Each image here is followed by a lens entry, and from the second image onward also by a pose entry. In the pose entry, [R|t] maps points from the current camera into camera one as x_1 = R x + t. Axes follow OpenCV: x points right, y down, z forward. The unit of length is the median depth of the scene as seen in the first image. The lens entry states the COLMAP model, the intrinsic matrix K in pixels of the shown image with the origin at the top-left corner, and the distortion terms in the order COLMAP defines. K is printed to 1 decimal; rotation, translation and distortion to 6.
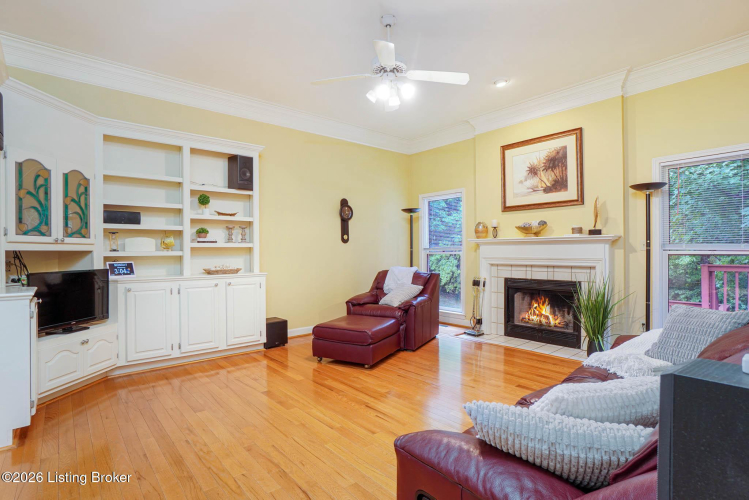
lens RADIAL K [[380.3, 0, 371.6], [0, 380.3, 251.1], [0, 0, 1]] dist [-0.003626, 0.000441]
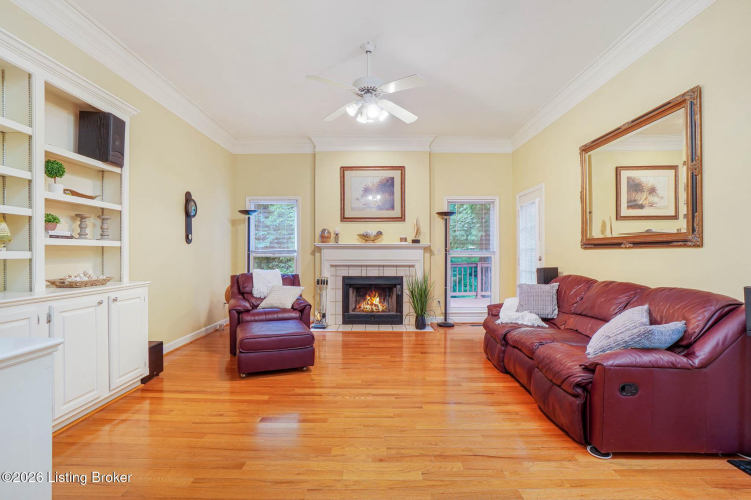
lens RADIAL K [[359.1, 0, 366.2], [0, 359.1, 252.6], [0, 0, 1]] dist [-0.018696, 0.000050]
pose [[0.668285, 0.008827, 0.743853, -0.508946], [-0.003989, 0.999958, -0.008282, 0.004562], [-0.743895, 0.002567, 0.668292, 0.213798]]
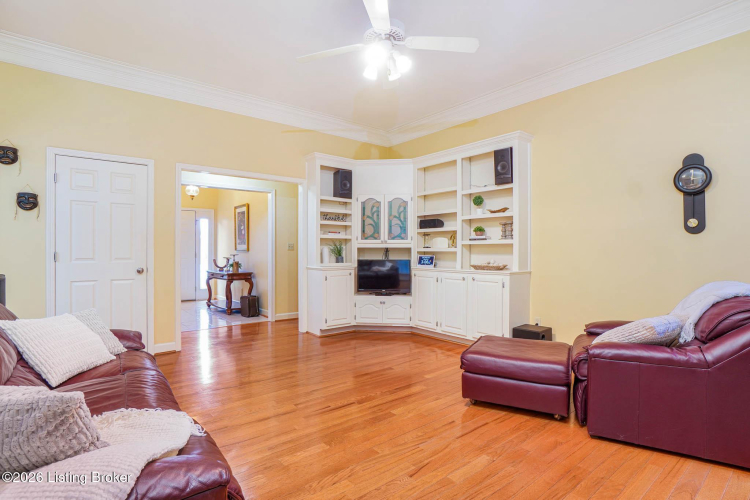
lens RADIAL K [[380.8, 0, 372.1], [0, 380.8, 251.1], [0, 0, 1]] dist [-0.003626, 0.000441]
pose [[-0.021706, 0.008970, -0.999724, 0.630905], [-0.000444, 0.999960, 0.008982, -0.000503], [0.999764, 0.000639, -0.021701, 0.687457]]
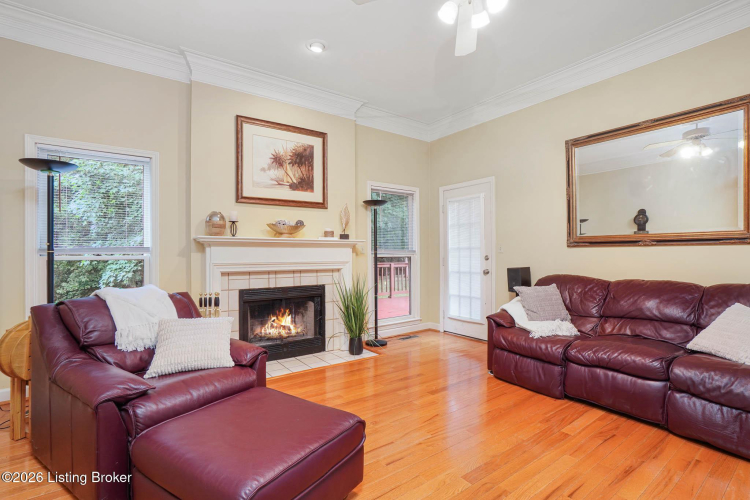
lens RADIAL K [[358.6, 0, 365.7], [0, 358.6, 252.6], [0, 0, 1]] dist [-0.018696, 0.000050]
pose [[0.086210, 0.006923, 0.996253, -0.384416], [0.004284, 0.999964, -0.007319, 0.002448], [-0.996268, 0.004899, 0.086177, 0.789726]]
